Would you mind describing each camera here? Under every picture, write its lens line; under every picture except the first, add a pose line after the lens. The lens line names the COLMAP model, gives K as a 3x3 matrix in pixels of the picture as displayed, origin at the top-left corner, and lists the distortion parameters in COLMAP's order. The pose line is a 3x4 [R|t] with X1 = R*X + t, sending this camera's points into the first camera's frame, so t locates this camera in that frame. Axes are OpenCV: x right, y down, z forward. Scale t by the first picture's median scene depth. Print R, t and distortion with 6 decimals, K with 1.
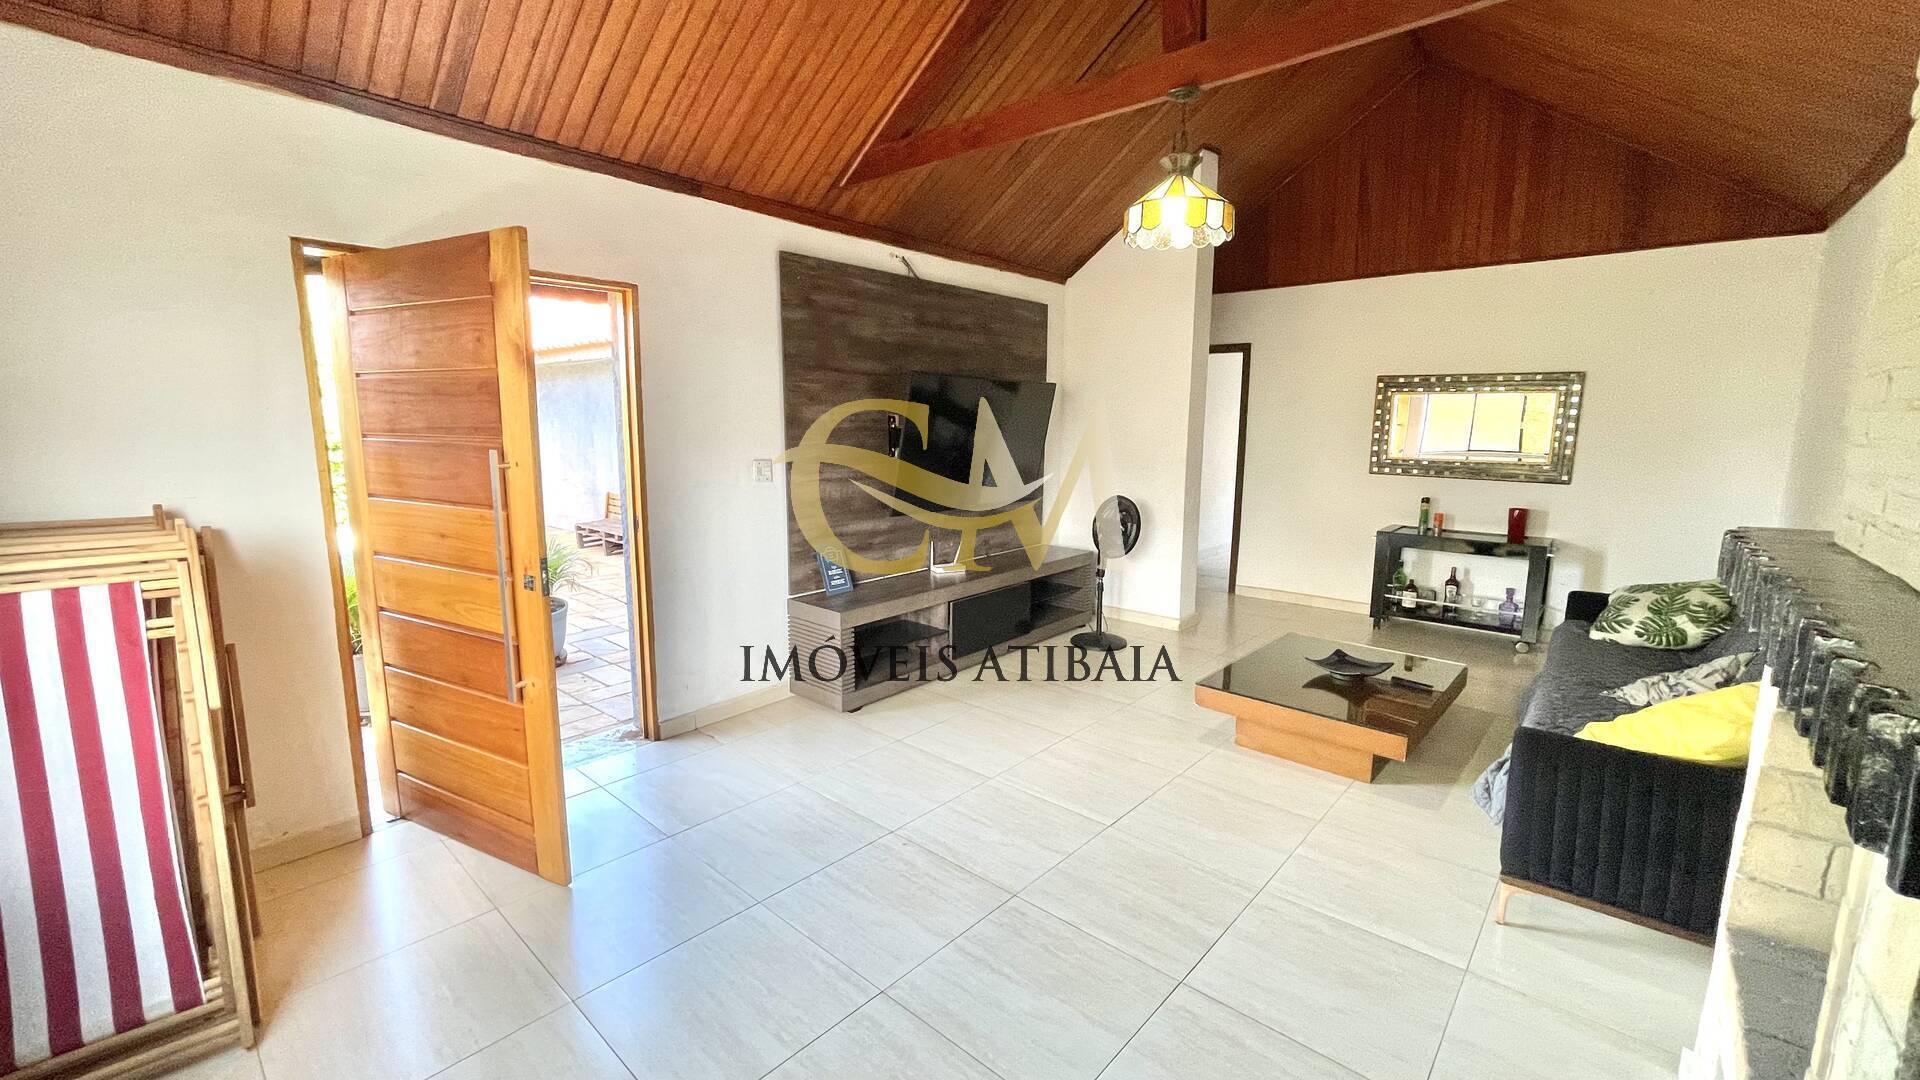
lens RADIAL K [[782.7, 0, 965.8], [0, 782.7, 532.9], [0, 0, 1]] dist [-0.008064, 0.003984]
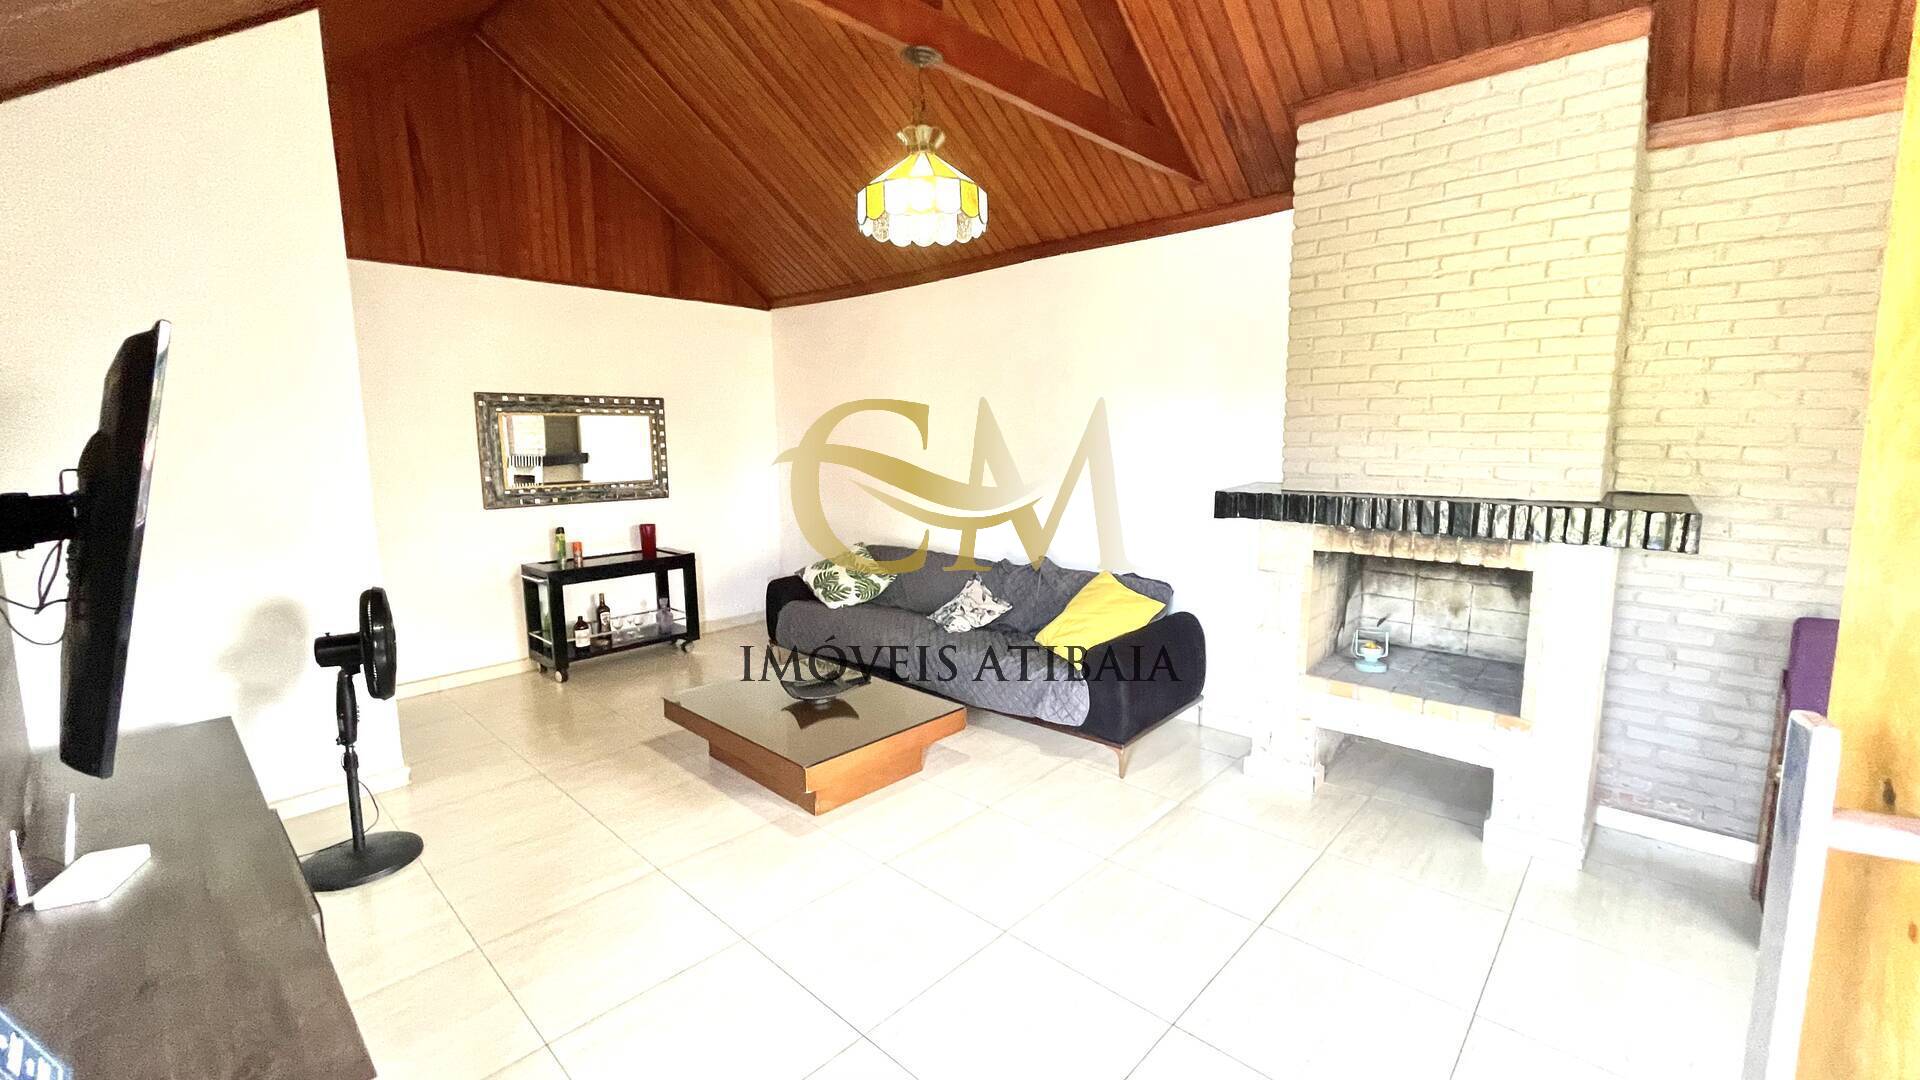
lens RADIAL K [[782.7, 0, 967.1], [0, 782.7, 534.1], [0, 0, 1]] dist [-0.008064, 0.003984]
pose [[0.008476, -0.136793, 0.990563, -0.325101], [0.157776, 0.978374, 0.133760, -0.086435], [-0.987439, 0.155153, 0.029875, 0.507950]]
